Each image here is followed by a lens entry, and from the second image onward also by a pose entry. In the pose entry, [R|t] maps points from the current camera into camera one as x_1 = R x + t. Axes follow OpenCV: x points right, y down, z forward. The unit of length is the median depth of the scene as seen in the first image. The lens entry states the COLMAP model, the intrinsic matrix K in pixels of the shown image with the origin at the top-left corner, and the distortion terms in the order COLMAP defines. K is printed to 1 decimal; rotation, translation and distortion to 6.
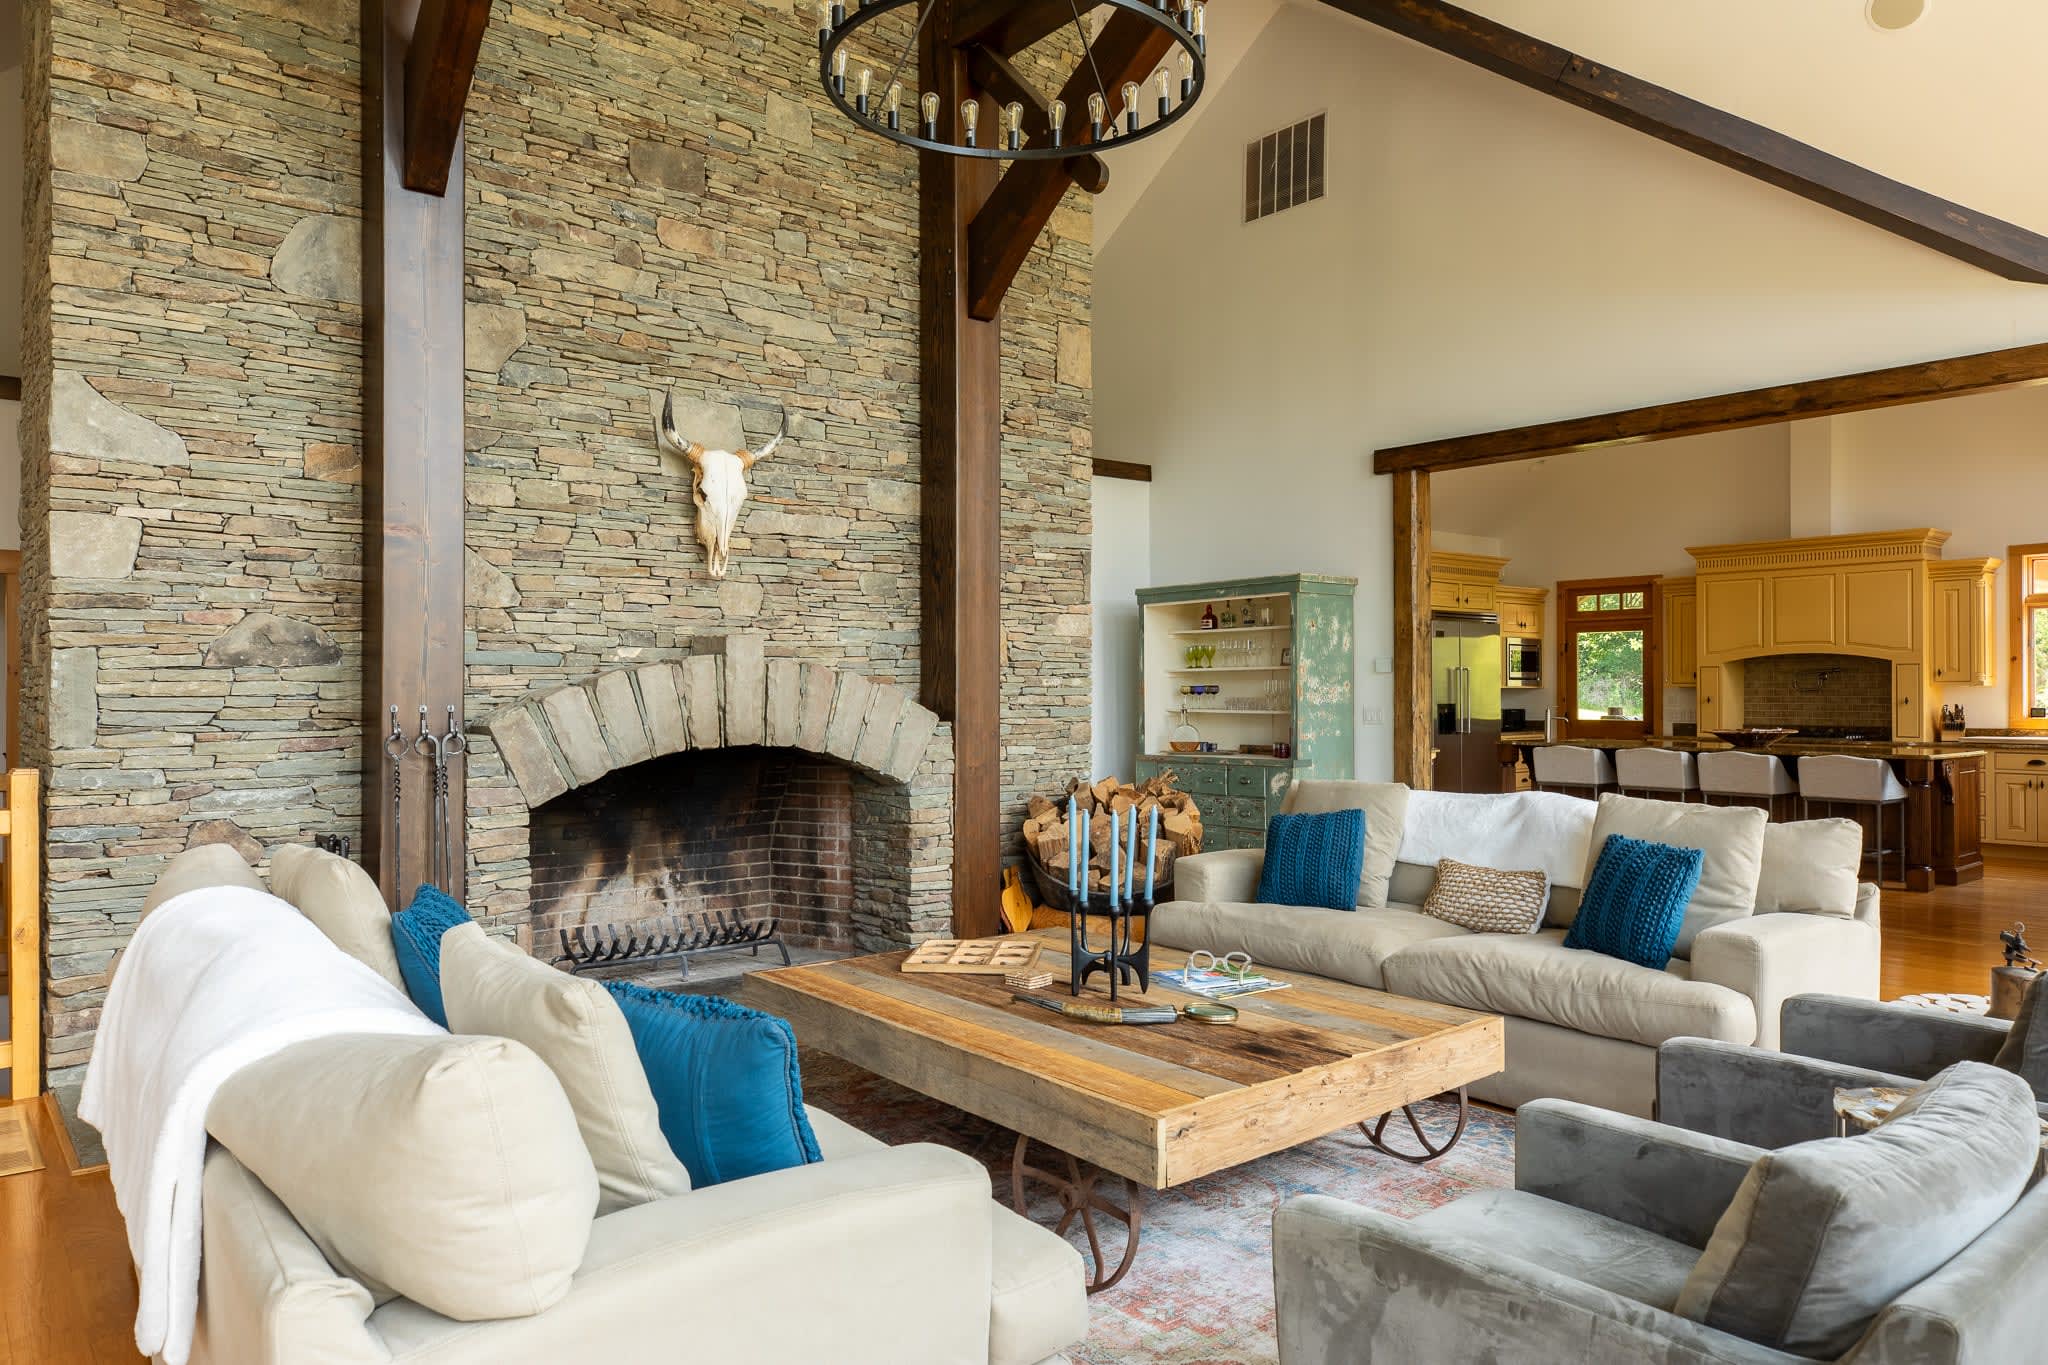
lens RADIAL K [[1327.9, 0, 1036.8], [0, 1327.9, 683.1], [0, 0, 1]] dist [0.016294, 0.000691]
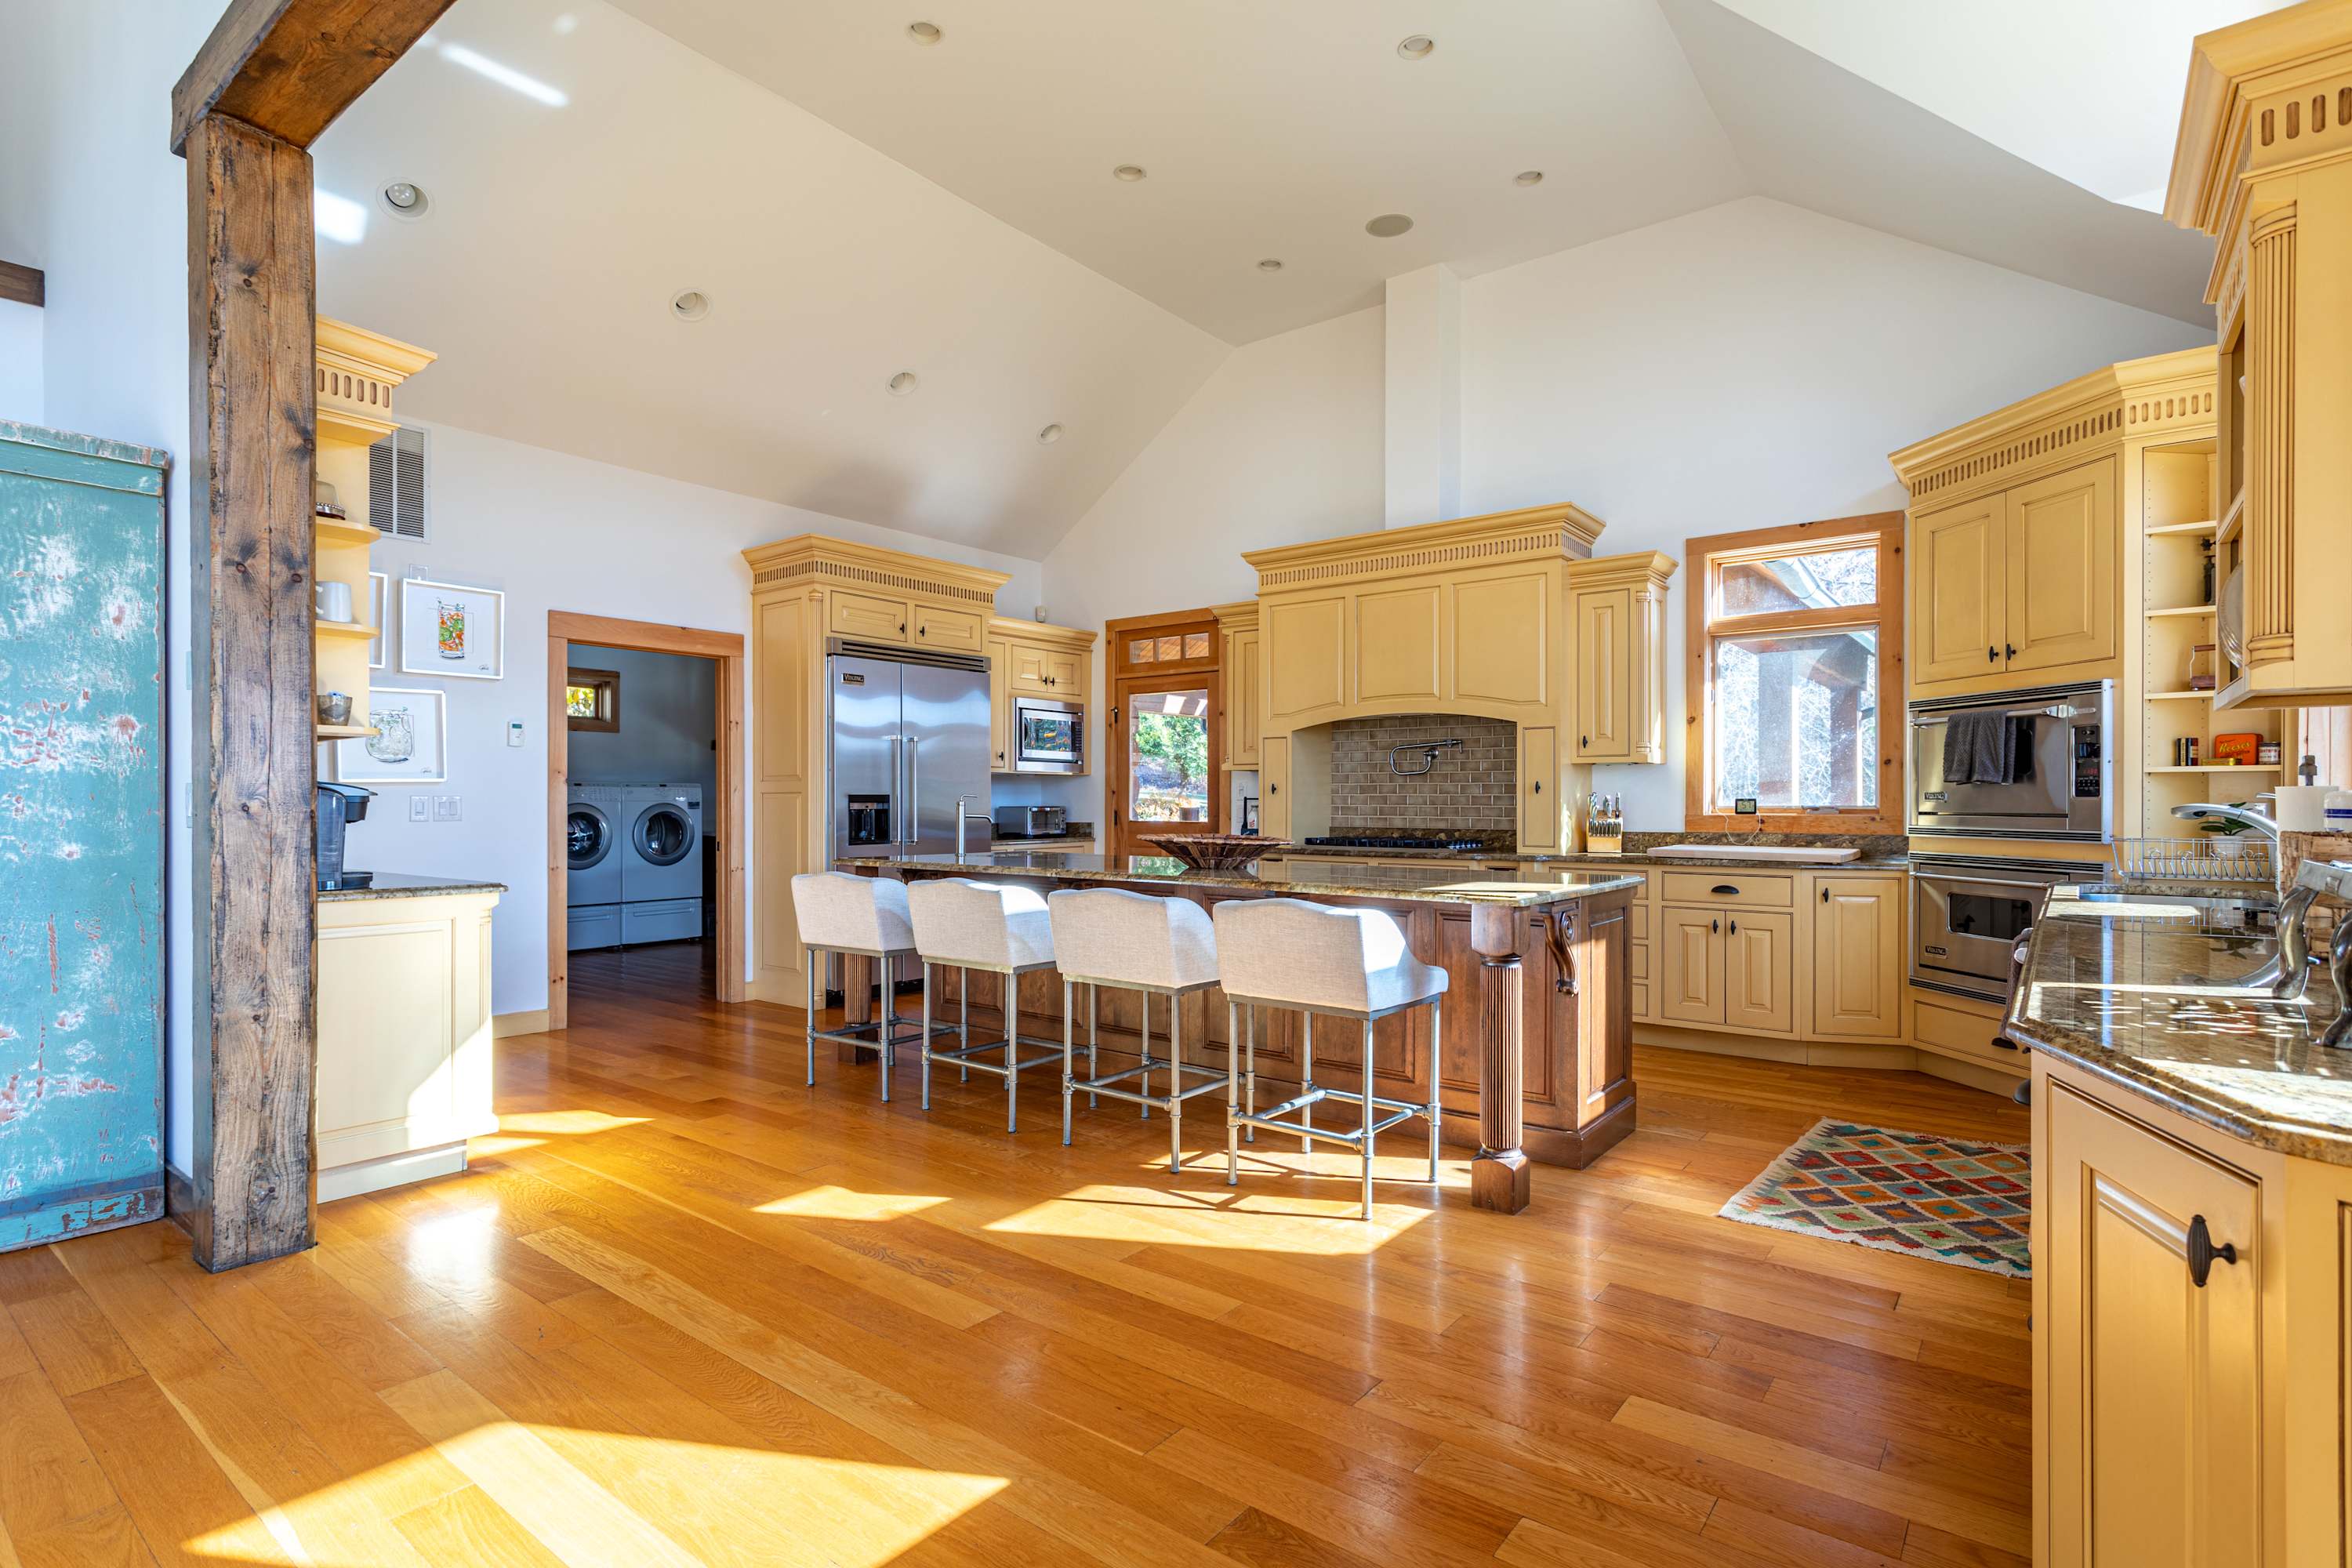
lens RADIAL K [[1151.1, 0, 1135.3], [0, 1151.1, 785.3], [0, 0, 1]] dist [-0.013001, 0.000031]
pose [[0.983912, 0.007847, 0.178479, 0.688058], [-0.006391, 0.999941, -0.008733, 0.032541], [-0.178537, 0.007452, 0.983905, 0.944665]]
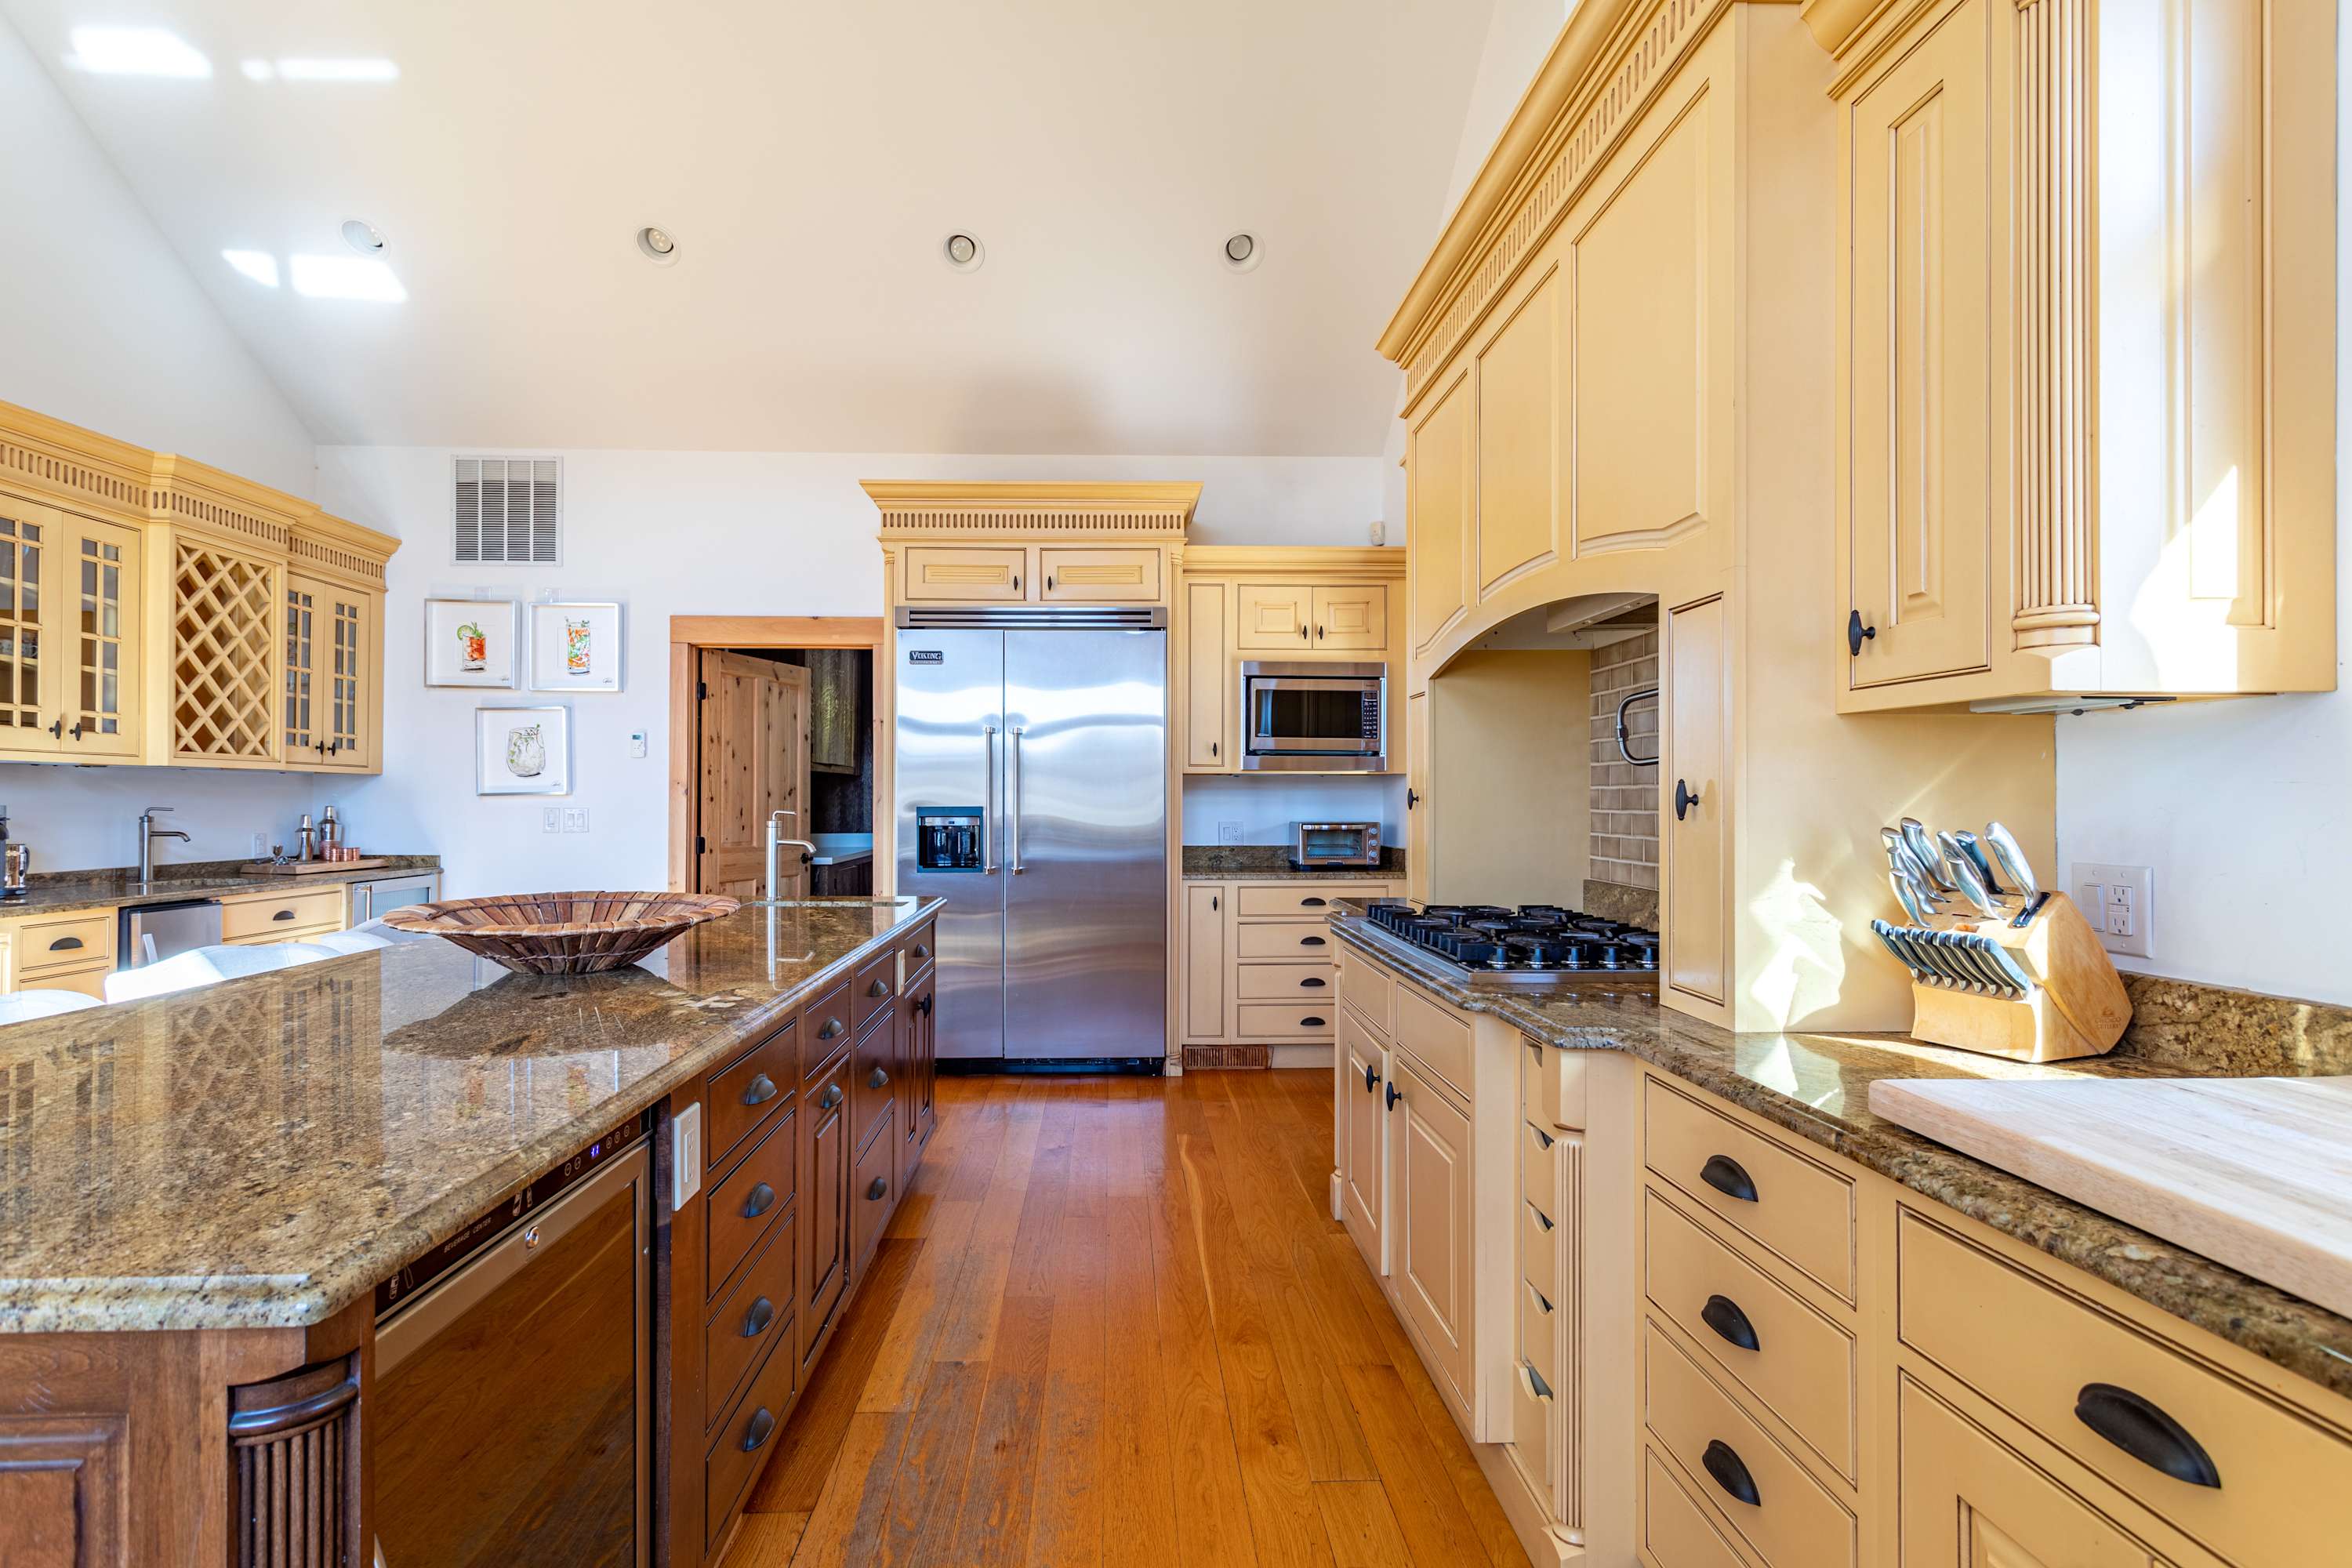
lens RADIAL K [[1151.1, 0, 1166.3], [0, 1151.1, 781.5], [0, 0, 1]] dist [-0.013001, 0.000031]
pose [[0.775490, -0.004202, -0.631345, 1.289457], [0.005176, 0.999987, -0.000298, 0.014192], [0.631338, -0.003037, 0.775502, 1.524537]]
